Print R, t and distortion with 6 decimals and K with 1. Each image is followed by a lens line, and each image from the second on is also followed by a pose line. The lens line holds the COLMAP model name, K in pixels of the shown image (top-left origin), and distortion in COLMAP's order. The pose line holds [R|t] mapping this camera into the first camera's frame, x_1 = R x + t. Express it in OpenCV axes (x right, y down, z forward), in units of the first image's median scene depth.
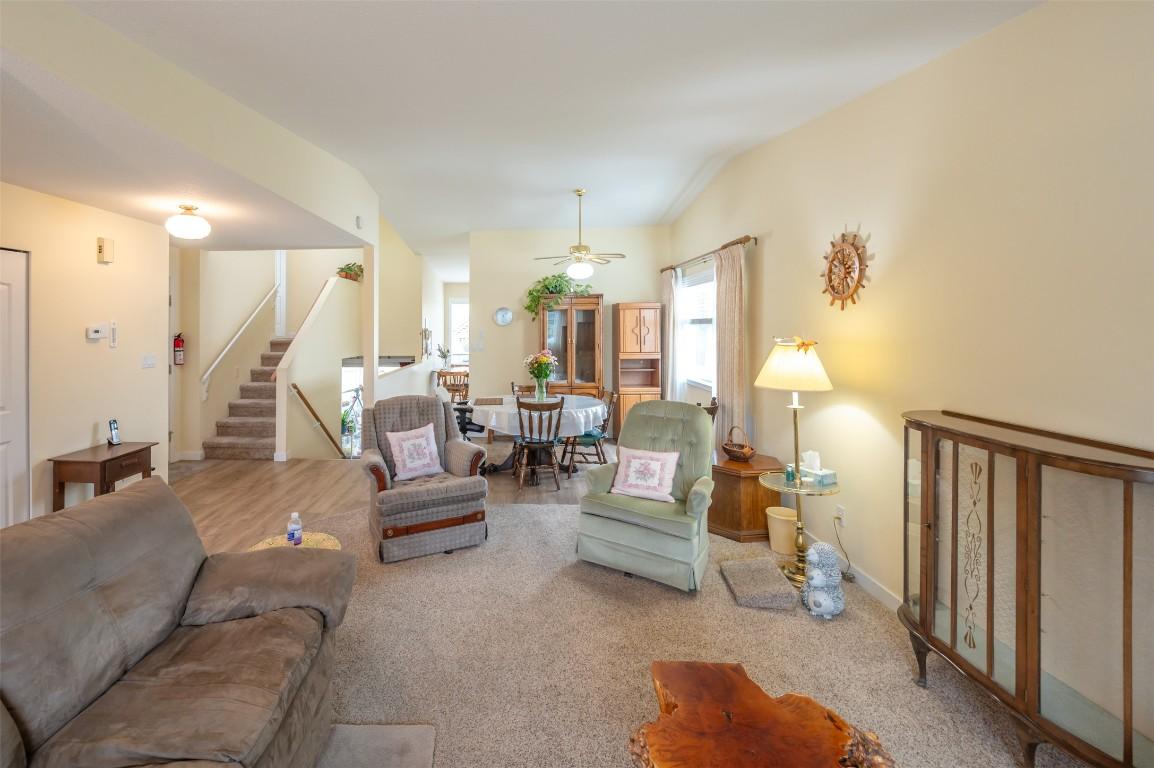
lens RADIAL K [[489.2, 0, 490.8], [0, 489.2, 337.4], [0, 0, 1]] dist [-0.001161, -0.000775]
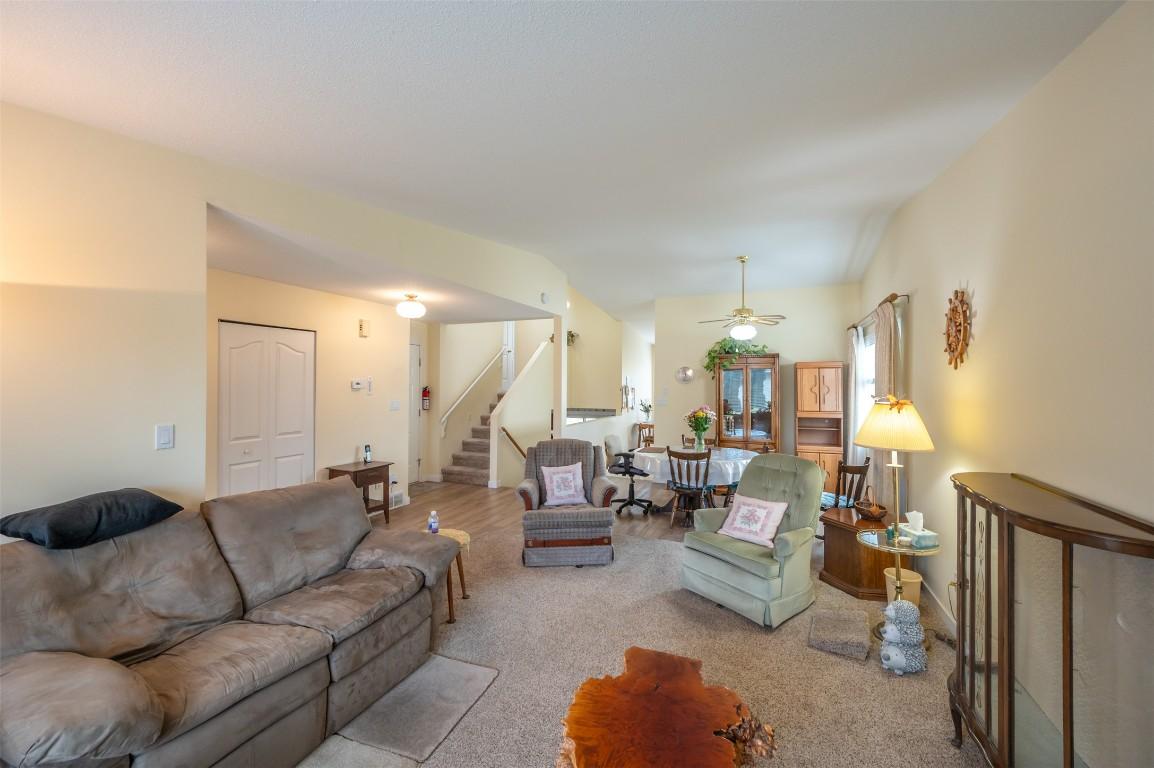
lens RADIAL K [[449.7, 0, 578.6], [0, 449.7, 392.0], [0, 0, 1]] dist [-0.000756, -0.000097]
pose [[0.948654, 0.016386, -0.315892, 0.244966], [-0.017998, 0.999836, -0.002186, 0.004013], [0.315804, 0.007759, 0.948793, -0.068753]]
